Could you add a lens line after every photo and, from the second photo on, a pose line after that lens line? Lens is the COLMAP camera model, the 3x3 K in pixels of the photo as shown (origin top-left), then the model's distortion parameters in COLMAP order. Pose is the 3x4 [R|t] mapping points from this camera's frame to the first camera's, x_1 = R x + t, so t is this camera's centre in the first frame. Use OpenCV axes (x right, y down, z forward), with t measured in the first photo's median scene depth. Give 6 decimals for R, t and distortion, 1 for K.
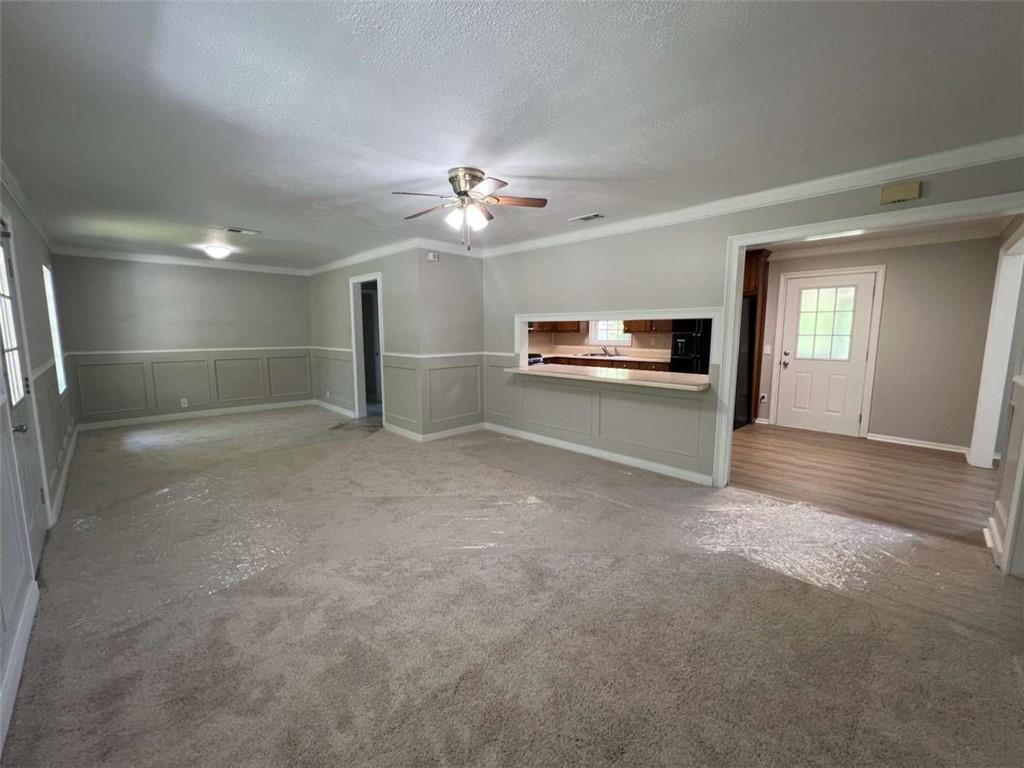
lens RADIAL K [[409.9, 0, 512.0], [0, 409.9, 384.0], [0, 0, 1]] dist [0.000067, -0.000082]
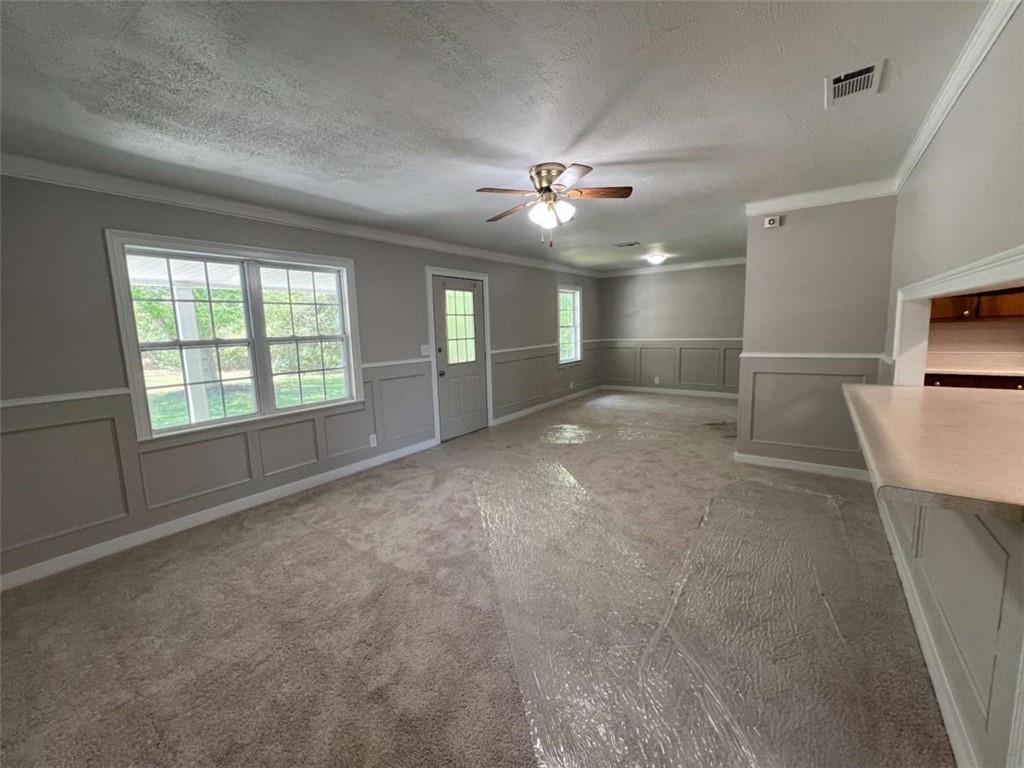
lens RADIAL K [[414.1, 0, 511.0], [0, 414.1, 382.0], [0, 0, 1]] dist [-0.000595, -0.000002]
pose [[0.155864, 0.123296, -0.980053, 0.844826], [-0.098477, 0.989176, 0.108782, -0.097873], [0.982857, 0.079558, 0.166318, 0.725713]]
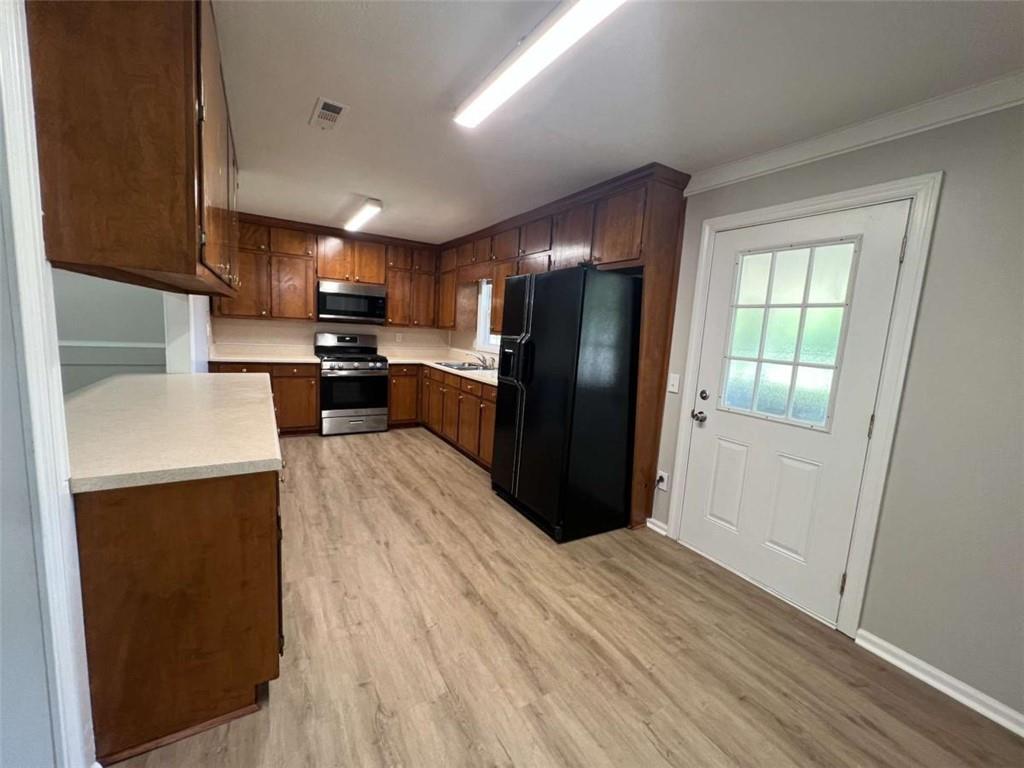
lens RADIAL K [[414.1, 0, 511.0], [0, 414.1, 382.0], [0, 0, 1]] dist [-0.000595, -0.000002]
pose [[0.970839, 0.091659, -0.221518, 1.300780], [-0.094298, 0.995543, -0.001342, -0.157489], [0.220407, 0.022192, 0.975155, 1.156433]]
